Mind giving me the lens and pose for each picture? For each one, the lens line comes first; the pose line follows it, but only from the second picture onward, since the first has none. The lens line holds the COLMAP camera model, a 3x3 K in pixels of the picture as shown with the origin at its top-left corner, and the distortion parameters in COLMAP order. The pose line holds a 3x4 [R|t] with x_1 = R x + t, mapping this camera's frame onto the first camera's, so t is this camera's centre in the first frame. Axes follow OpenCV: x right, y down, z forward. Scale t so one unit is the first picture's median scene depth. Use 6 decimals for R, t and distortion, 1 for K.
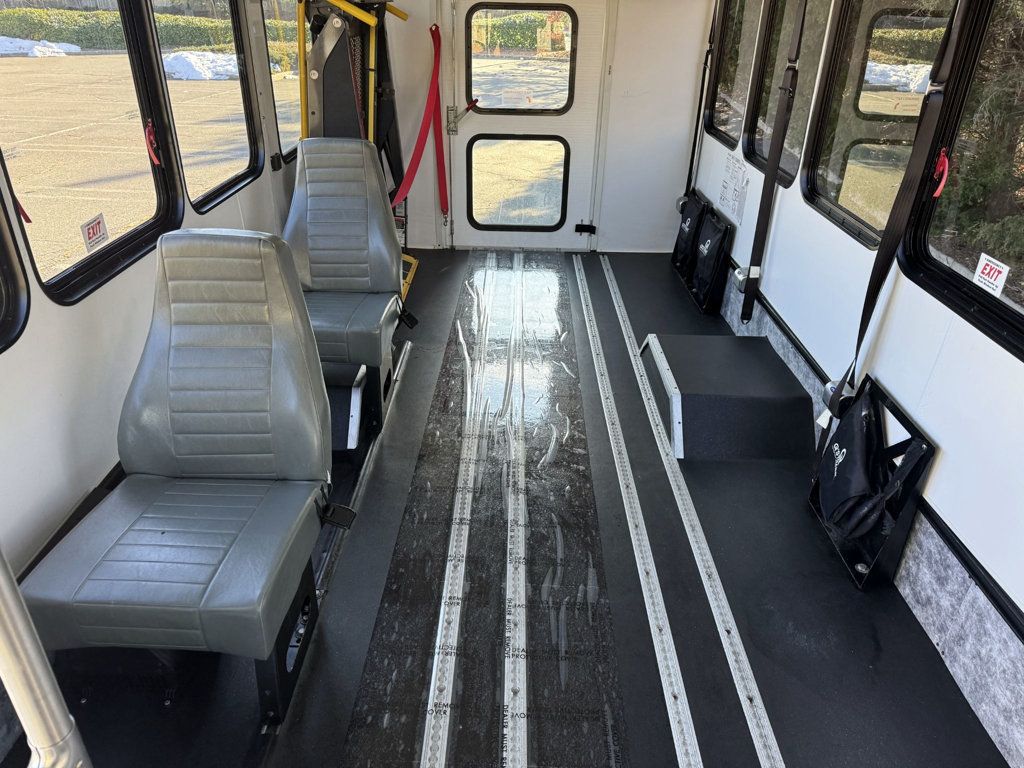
lens RADIAL K [[718.1, 0, 491.0], [0, 718.1, 383.2], [0, 0, 1]] dist [0.115757, -0.171118]
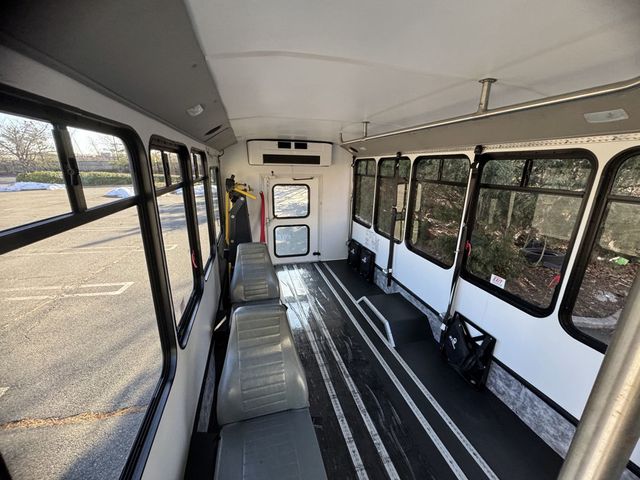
lens RADIAL K [[256.8, 0, 318.8], [0, 256.8, 237.2], [0, 0, 1]] dist [0.000067, -0.000137]
pose [[0.958946, -0.081198, 0.271715, -0.199590], [0.136934, 0.971613, -0.192920, -0.123371], [-0.248337, 0.222207, 0.942843, 0.043523]]
